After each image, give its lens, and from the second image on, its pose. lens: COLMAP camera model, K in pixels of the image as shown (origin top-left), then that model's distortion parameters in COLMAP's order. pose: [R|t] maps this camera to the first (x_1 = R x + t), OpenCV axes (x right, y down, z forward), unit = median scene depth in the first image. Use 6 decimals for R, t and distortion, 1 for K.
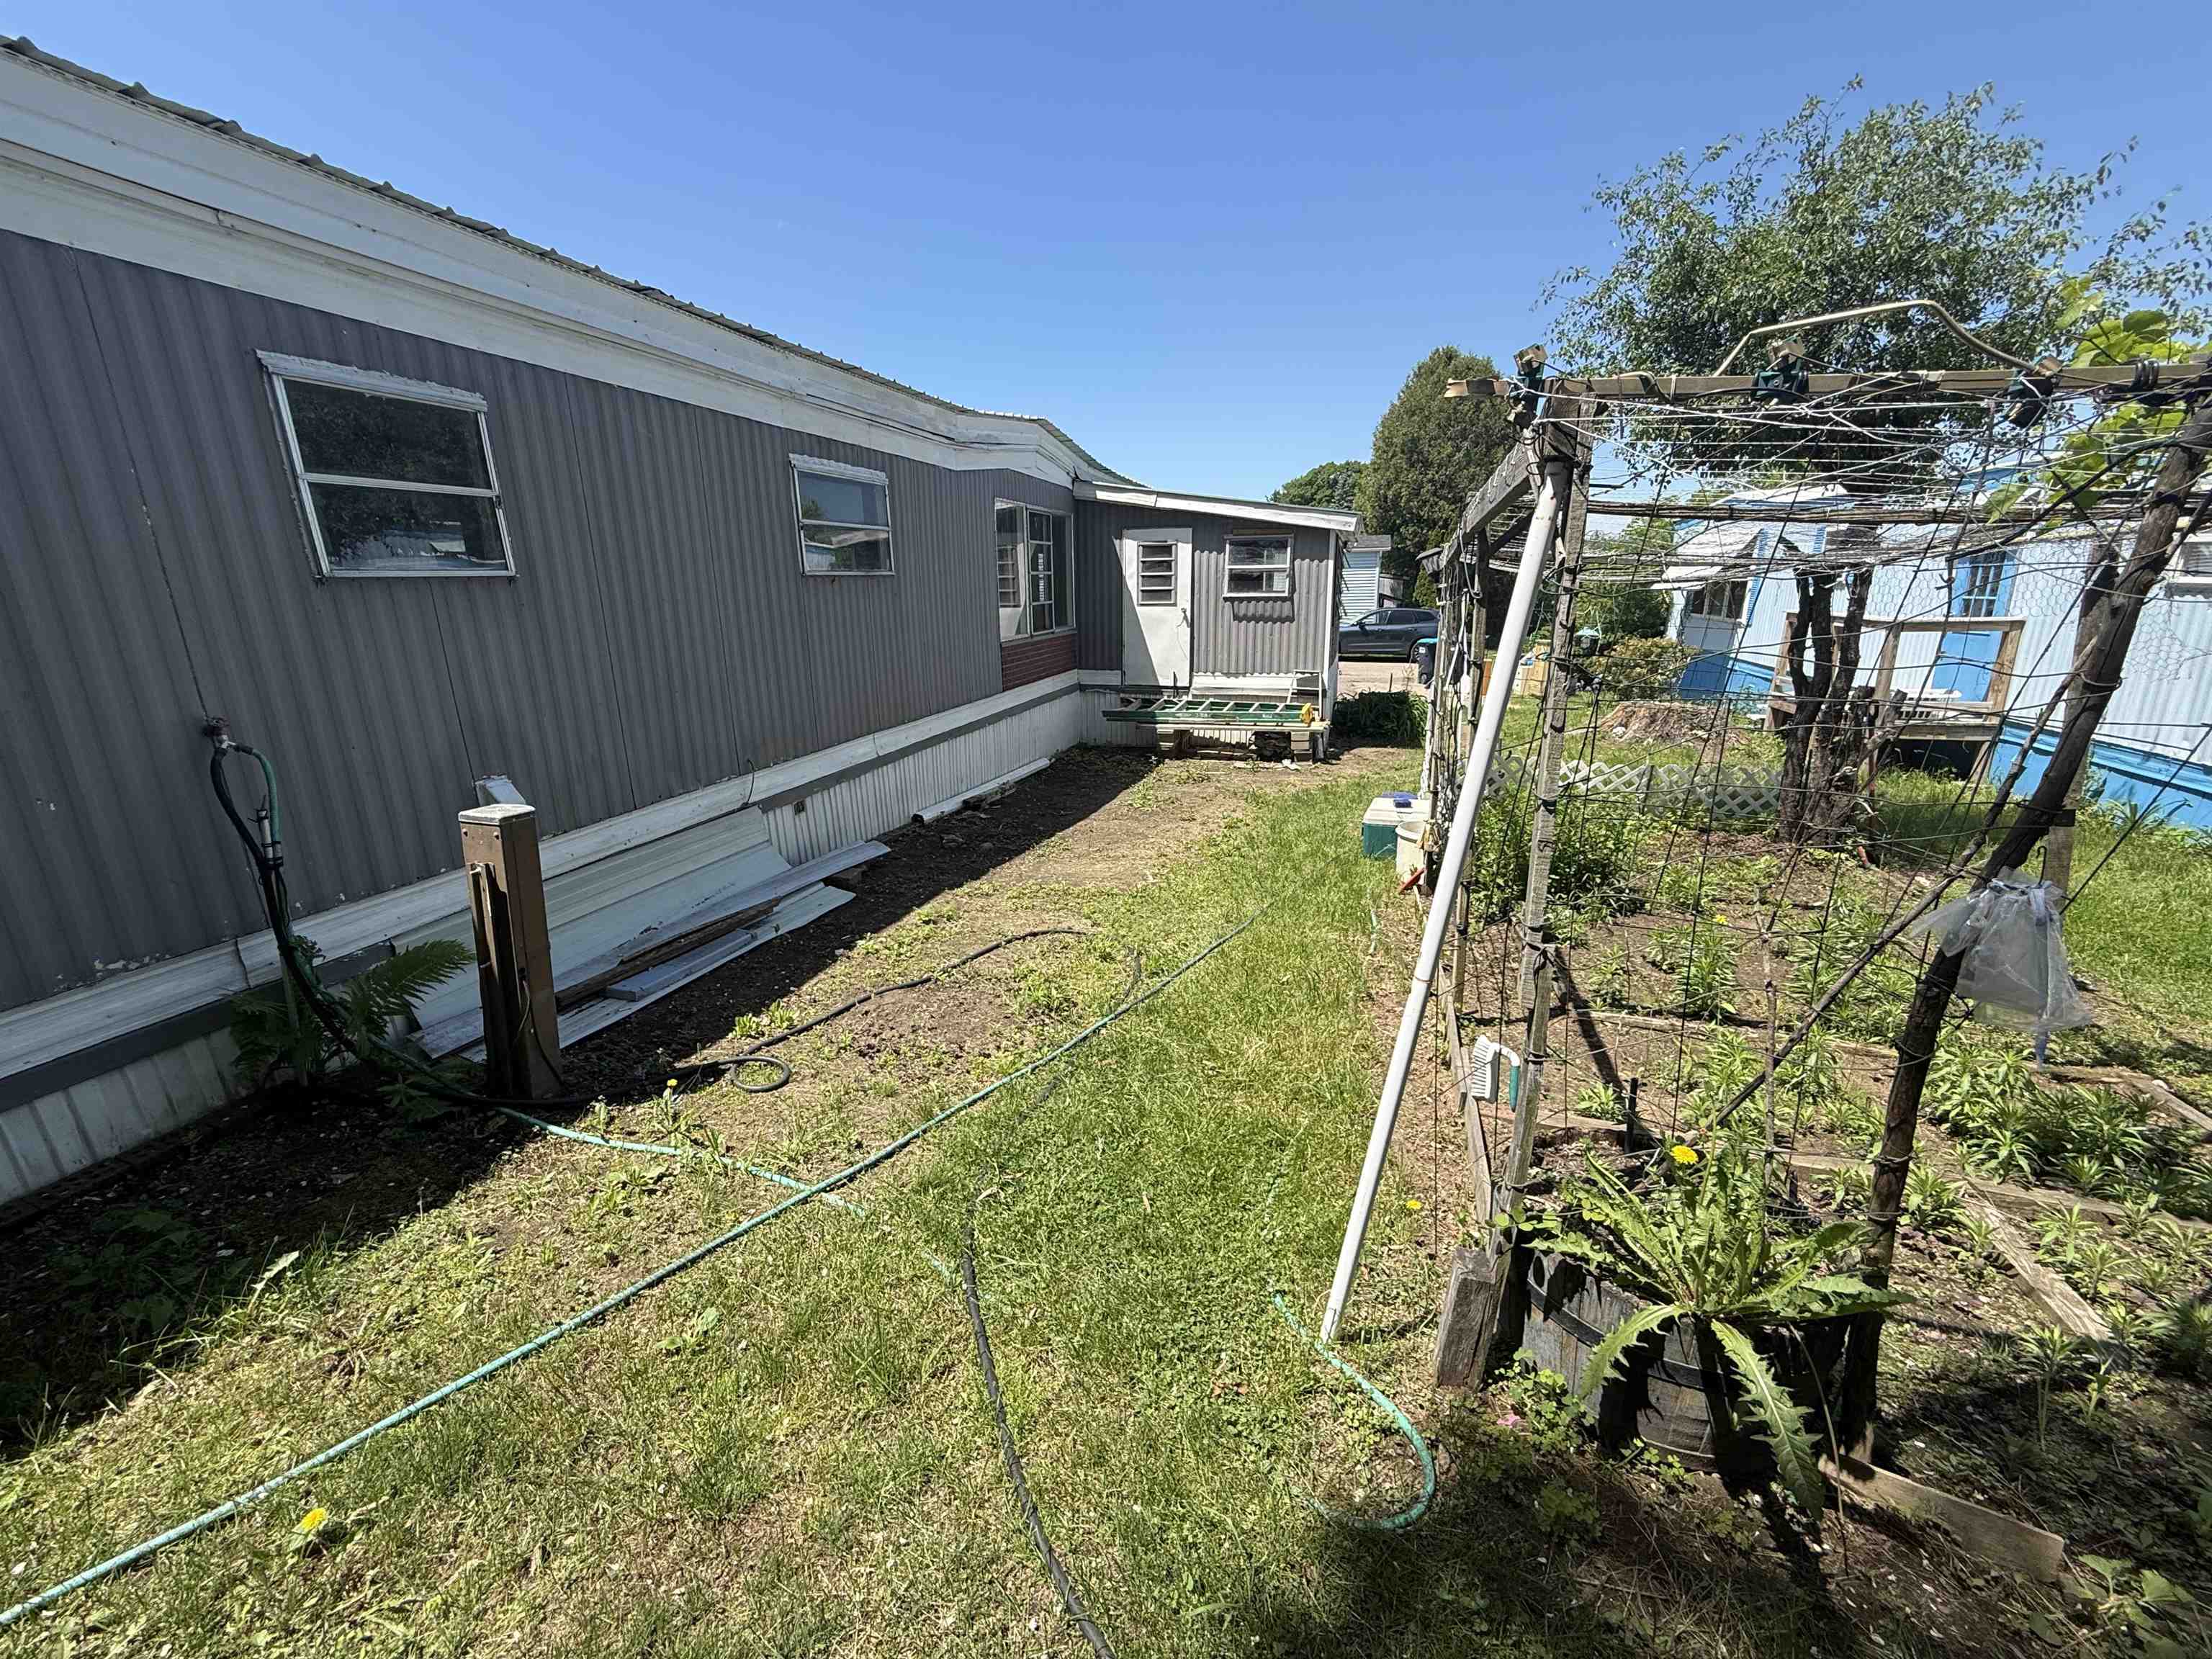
lens RADIAL K [[883.5, 0, 1102.6], [0, 883.5, 836.9], [0, 0, 1]] dist [-0.000821, 0.000435]
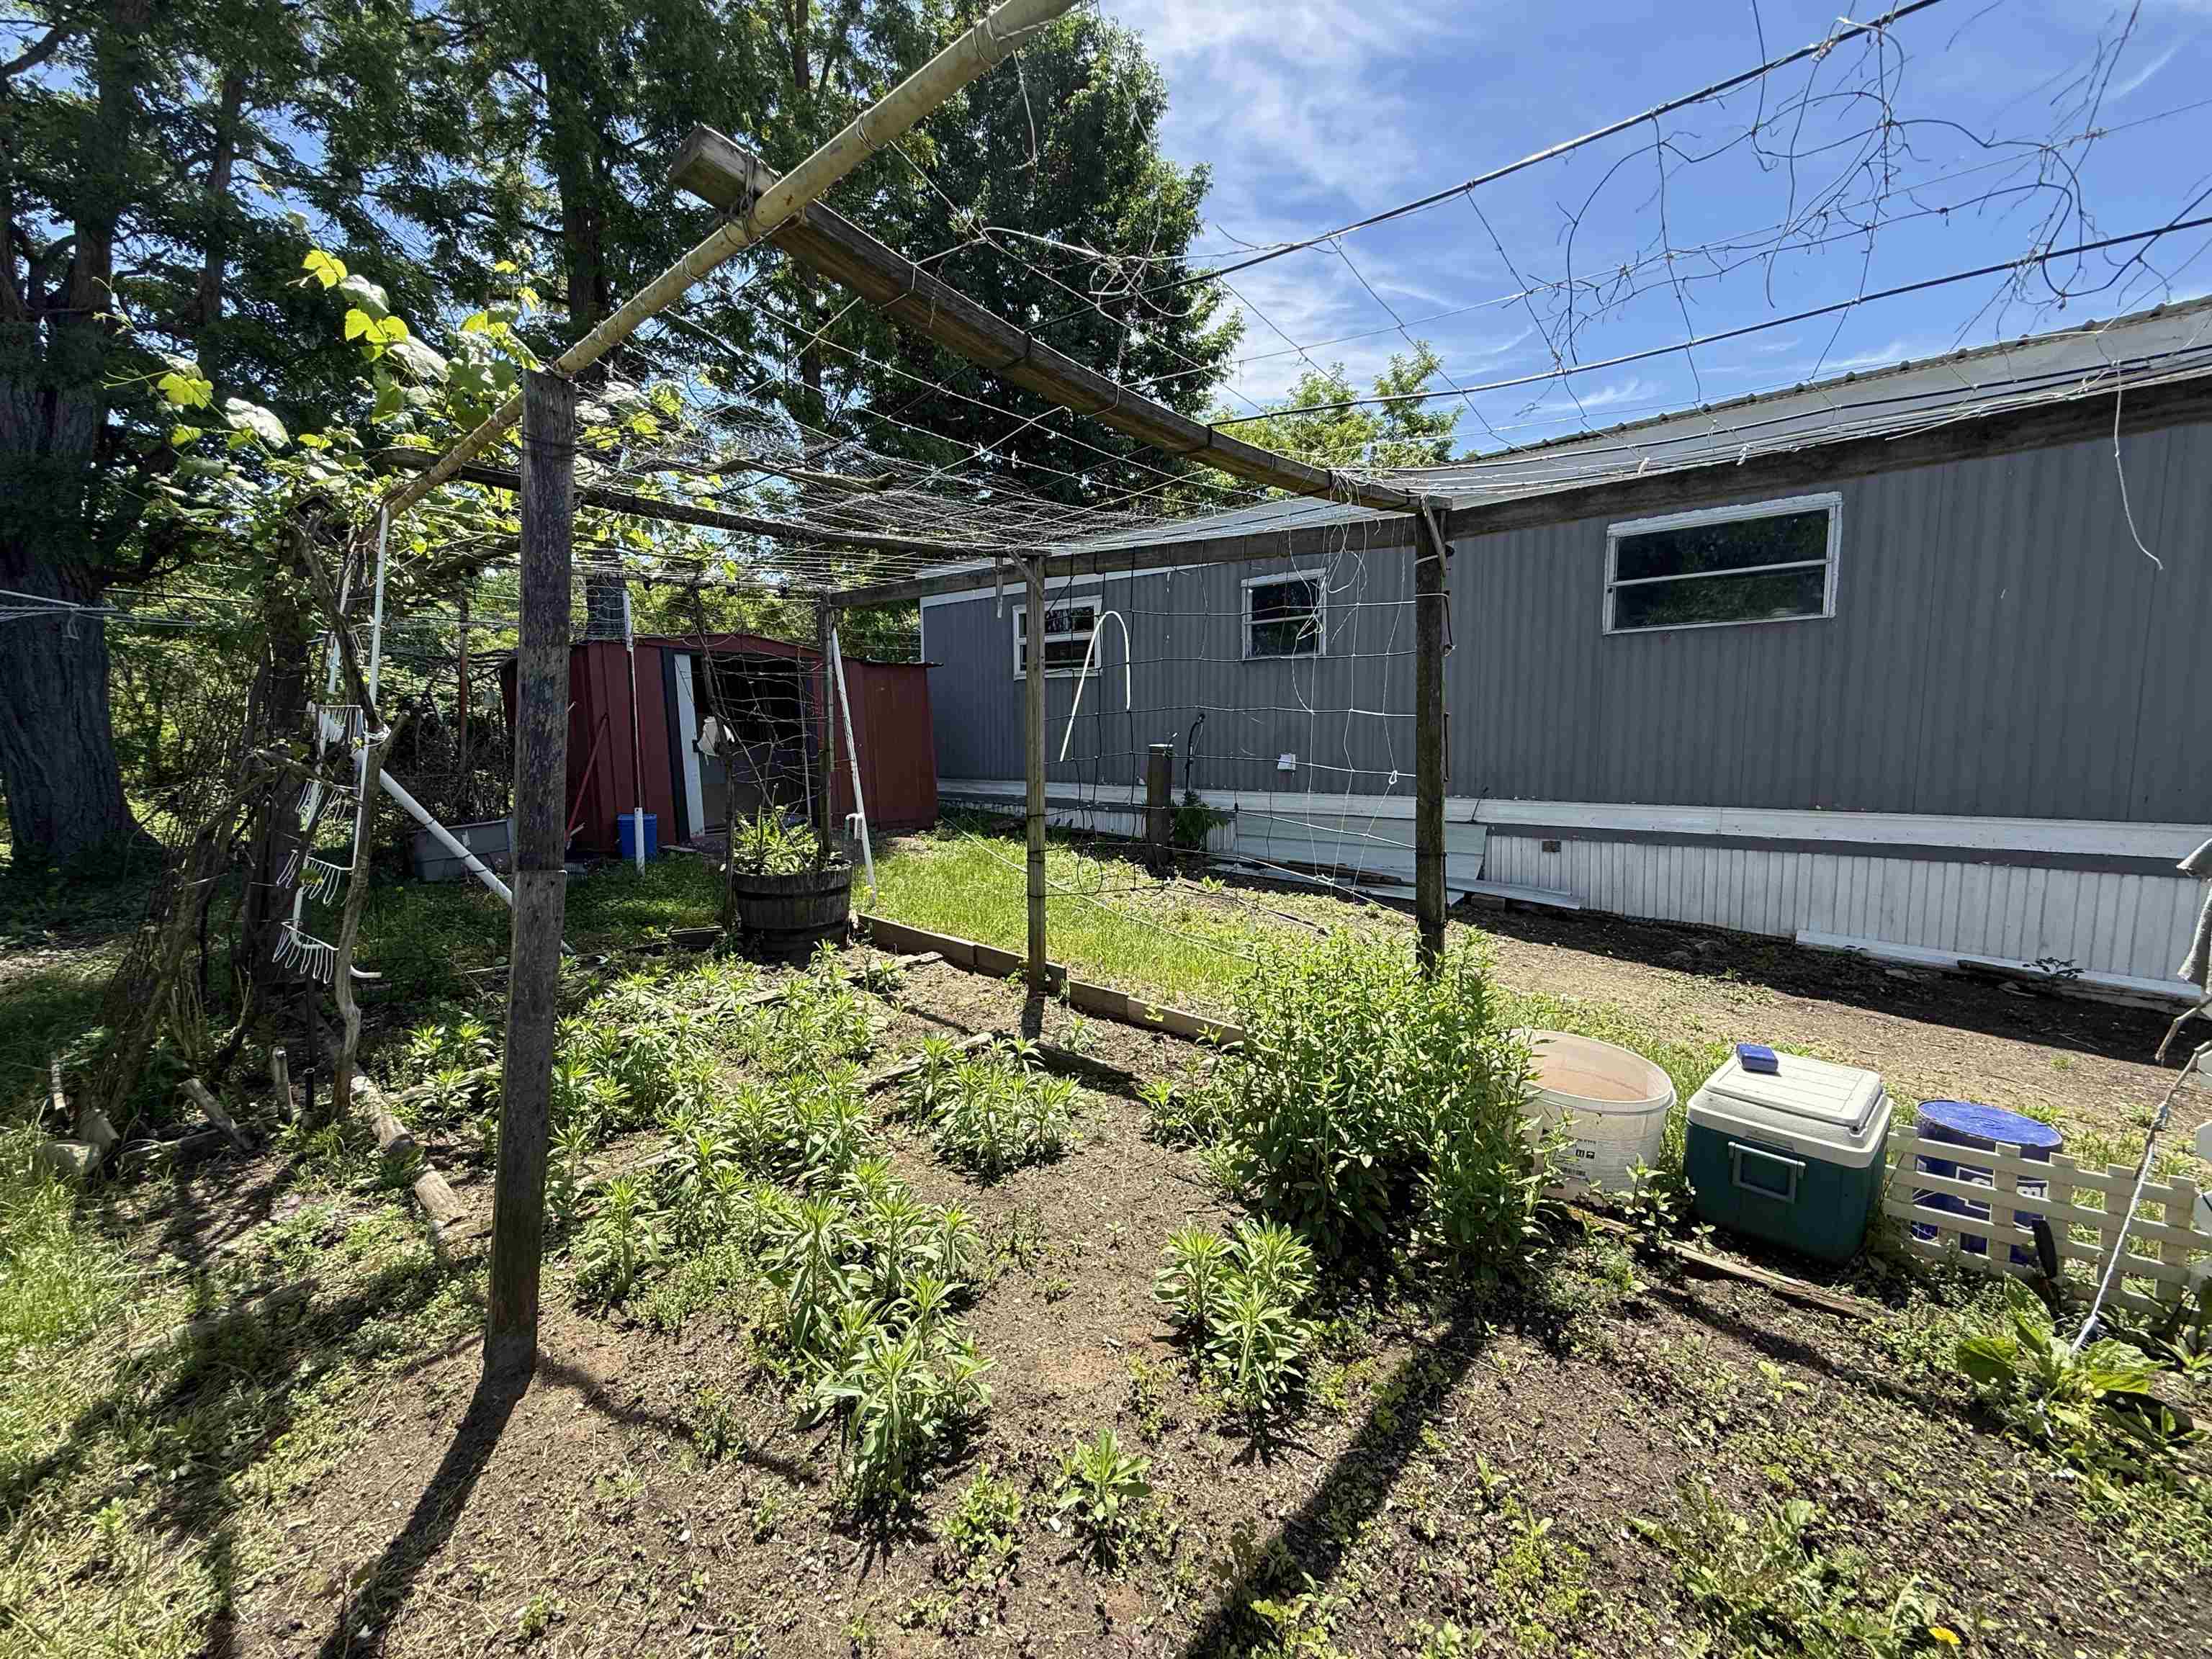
lens RADIAL K [[883.5, 0, 1105.4], [0, 883.5, 830.8], [0, 0, 1]] dist [-0.000821, 0.000435]
pose [[-0.405361, 0.119882, -0.906262, 0.850459], [-0.237561, 0.943490, 0.231065, -0.169811], [0.882750, 0.308957, -0.353975, 0.880120]]
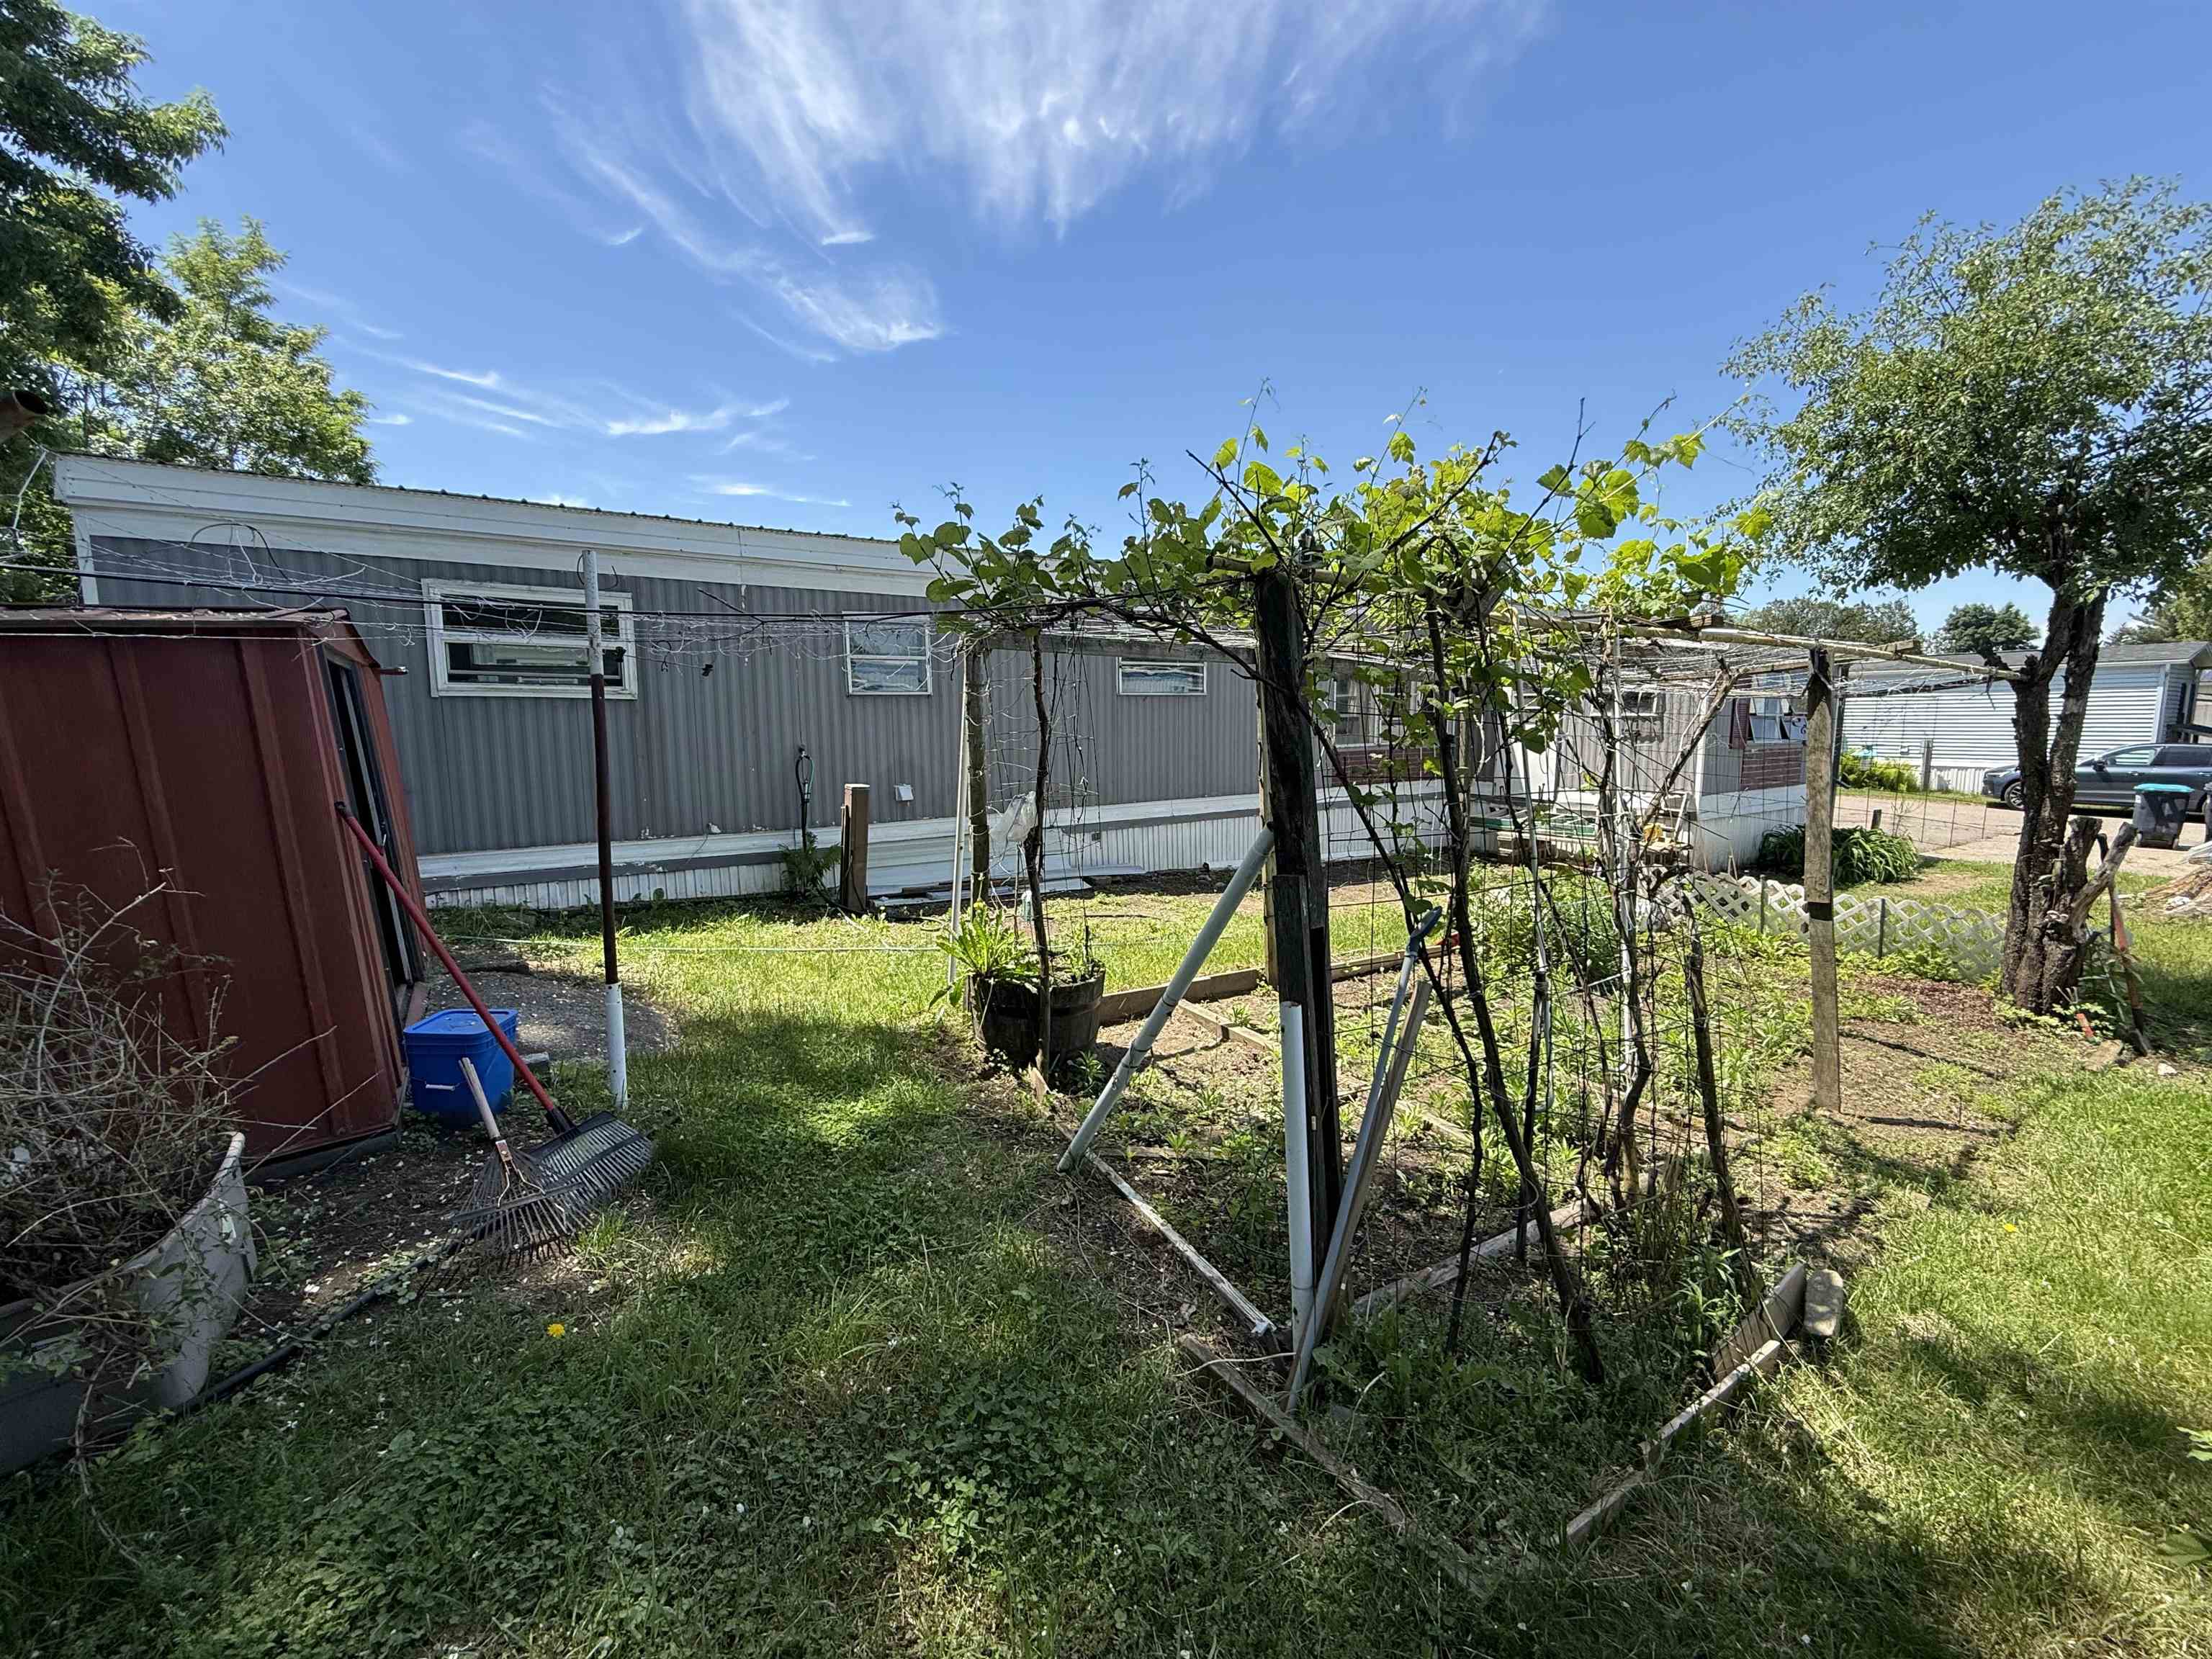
lens RADIAL K [[883.5, 0, 1094.0], [0, 883.5, 831.4], [0, 0, 1]] dist [-0.000821, 0.000435]
pose [[0.756193, 0.094053, -0.647554, 0.668972], [-0.185010, 0.979968, -0.073715, 0.073449], [0.627649, 0.175547, 0.758446, -0.205032]]
